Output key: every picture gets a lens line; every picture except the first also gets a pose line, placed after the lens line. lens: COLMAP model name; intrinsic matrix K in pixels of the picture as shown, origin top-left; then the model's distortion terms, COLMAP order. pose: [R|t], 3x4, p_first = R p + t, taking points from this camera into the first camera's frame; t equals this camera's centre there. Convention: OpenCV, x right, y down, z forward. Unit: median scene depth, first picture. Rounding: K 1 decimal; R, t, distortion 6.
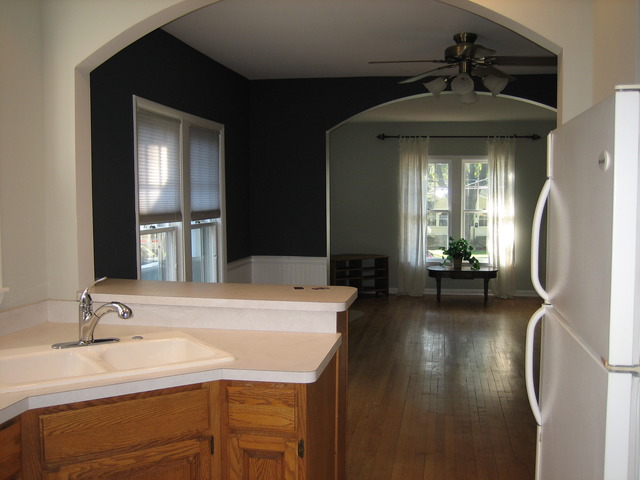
lens RADIAL K [[667.6, 0, 320.0], [0, 667.6, 240.0], [0, 0, 1]] dist [-0.140011, 0.189895]
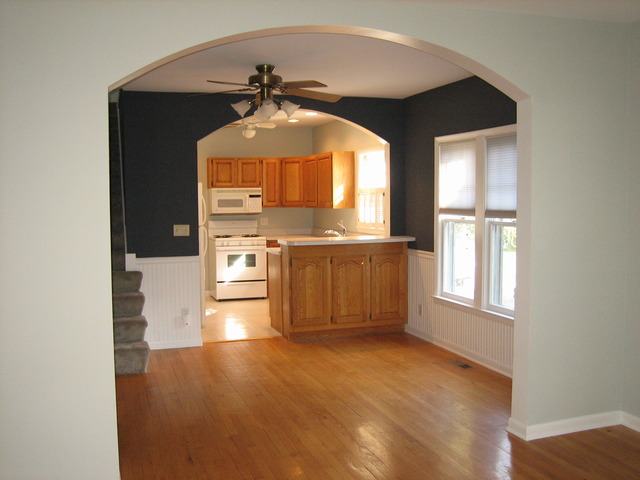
lens RADIAL K [[667.6, 0, 320.0], [0, 667.6, 240.0], [0, 0, 1]] dist [-0.140011, 0.189895]
pose [[-0.879424, 0.039266, -0.474417, 1.371776], [-0.021565, 0.992283, 0.122103, -0.273516], [0.475551, 0.117611, -0.871791, 4.078494]]
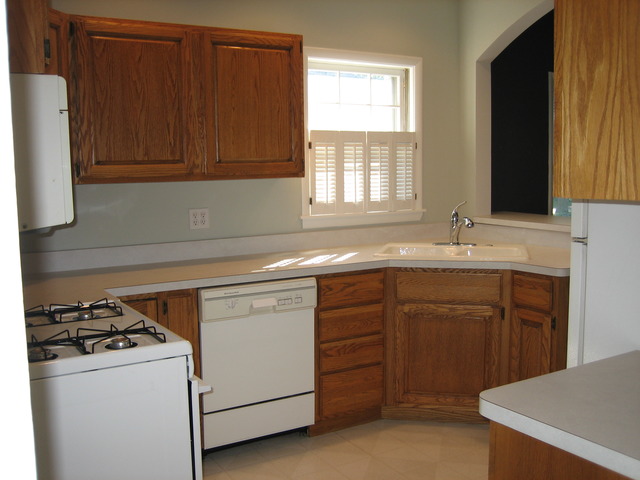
lens RADIAL K [[667.6, 0, 320.0], [0, 667.6, 240.0], [0, 0, 1]] dist [-0.140011, 0.189895]
pose [[0.662172, 0.071317, -0.745951, 0.667524], [-0.034039, 0.997296, 0.065132, 0.062185], [0.748579, -0.017737, 0.662809, -0.302903]]
